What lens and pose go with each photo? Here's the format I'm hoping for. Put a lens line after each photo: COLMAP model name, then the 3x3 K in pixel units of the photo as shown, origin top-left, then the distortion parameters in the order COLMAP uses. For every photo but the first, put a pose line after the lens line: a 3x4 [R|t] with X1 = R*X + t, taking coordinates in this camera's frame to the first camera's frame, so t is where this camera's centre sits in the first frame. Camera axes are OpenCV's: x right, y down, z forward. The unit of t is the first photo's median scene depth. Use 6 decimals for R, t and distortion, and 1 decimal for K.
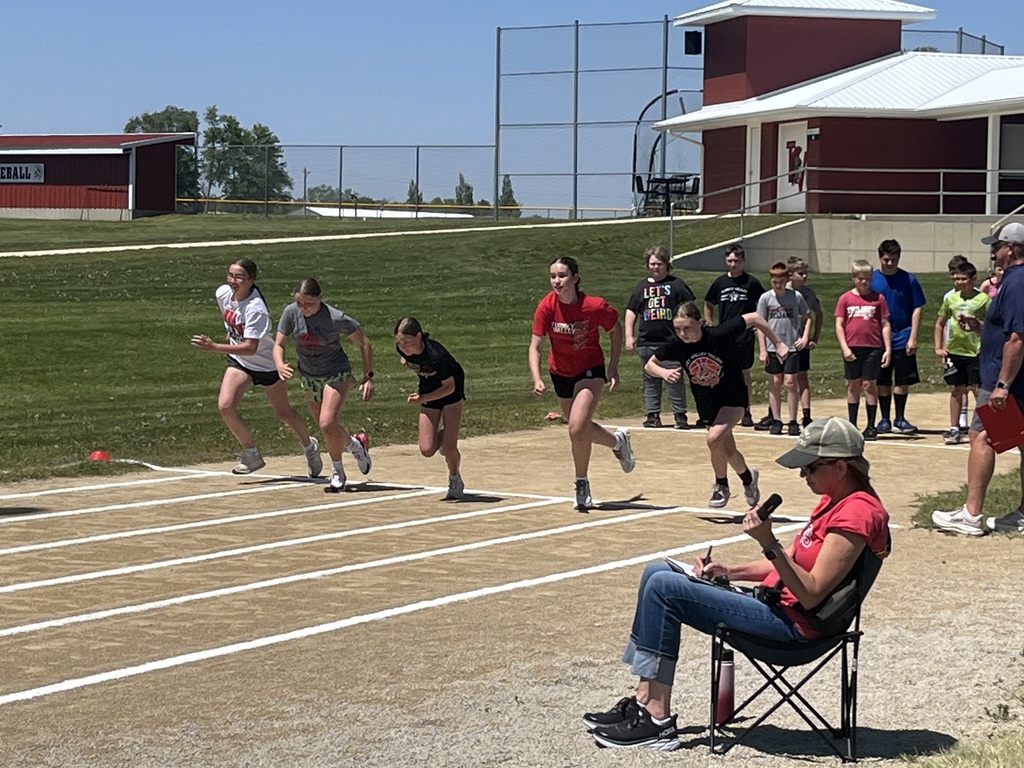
lens RADIAL K [[2636.5, 0, 512.0], [0, 2636.5, 384.0], [0, 0, 1]] dist [0.157689, 0.089204]
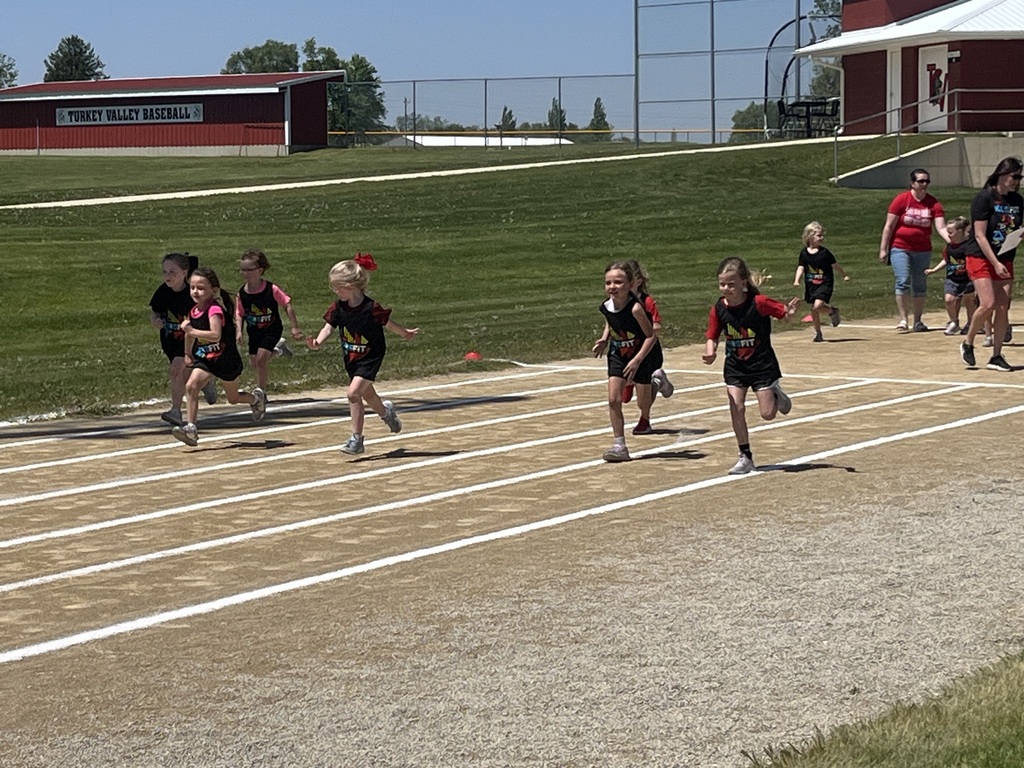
lens RADIAL K [[2613.6, 0, 512.0], [0, 2613.6, 384.0], [0, 0, 1]] dist [0.130725, -0.455309]
pose [[0.999113, -0.023384, -0.035007, -0.027709], [0.024403, 0.999282, 0.028968, 0.001572], [0.034305, -0.029797, 0.998967, -0.057191]]
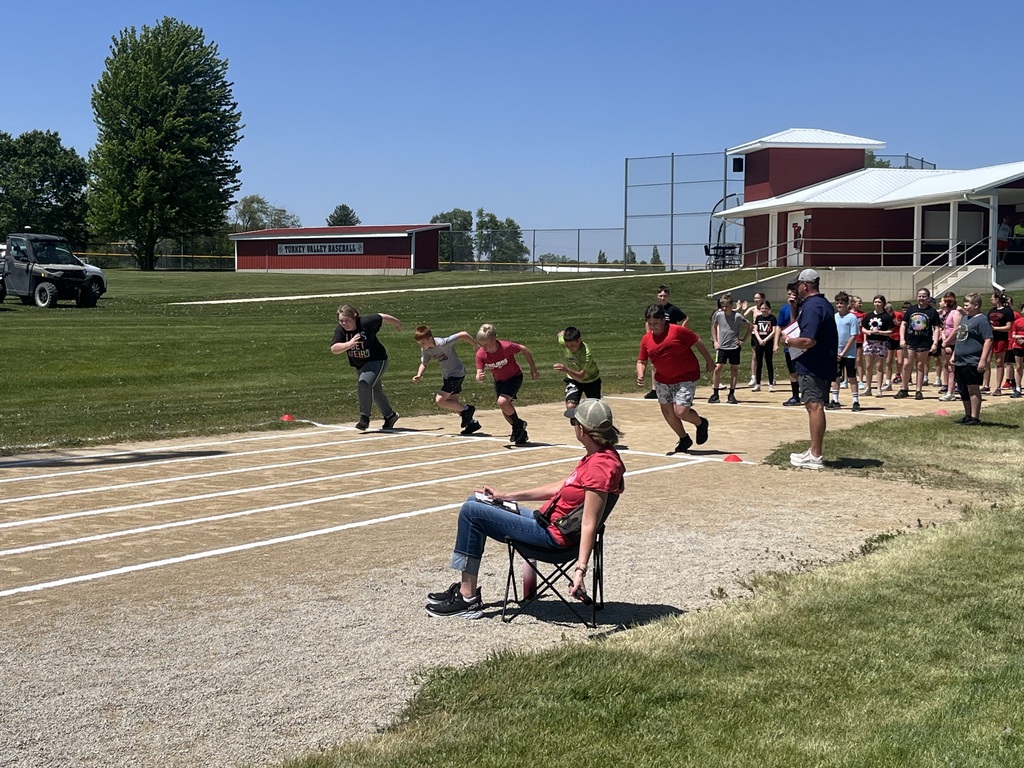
lens RADIAL K [[1545.4, 0, 512.0], [0, 1545.4, 384.0], [0, 0, 1]] dist [0.089111, -0.031472]
pose [[0.995338, -0.002675, -0.096414, 0.022090], [0.003581, 0.999951, 0.009225, -0.000672], [0.096385, -0.009527, 0.995299, 0.015104]]
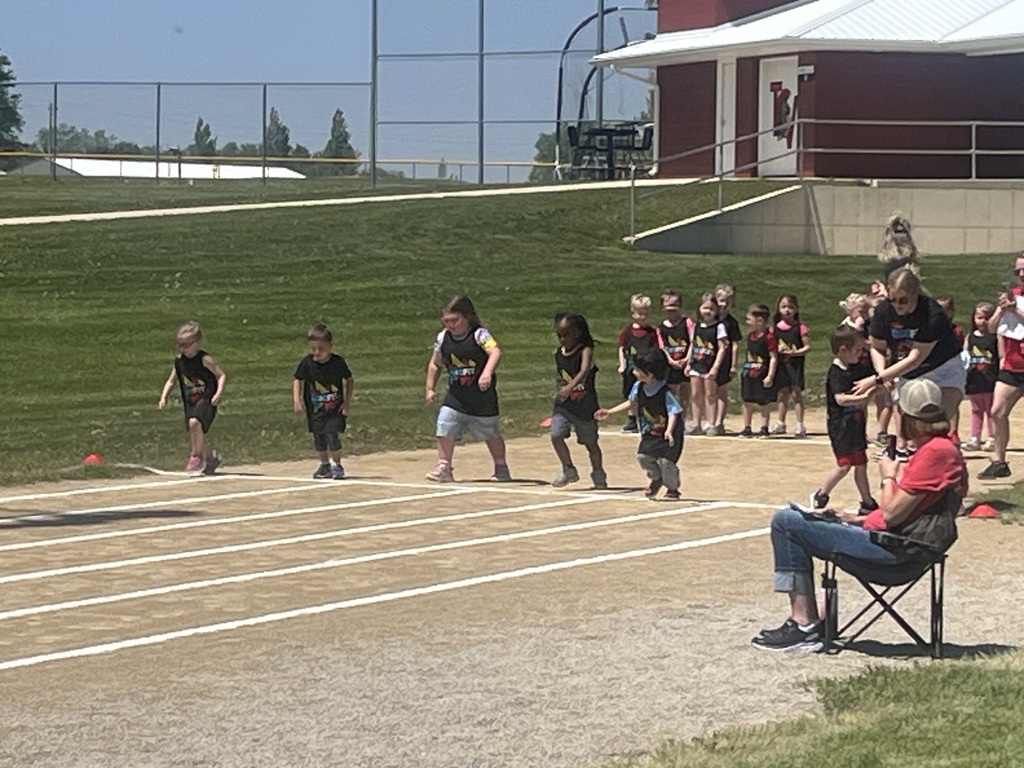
lens RADIAL K [[3859.5, 0, 539.7], [0, 3859.5, 383.8], [0, 0, 1]] dist [0.220750, -1.575232]
pose [[0.998658, -0.005703, 0.051472, -0.019987], [0.006115, 0.999950, -0.007857, 0.003414], [-0.051425, 0.008161, 0.998644, -0.106171]]
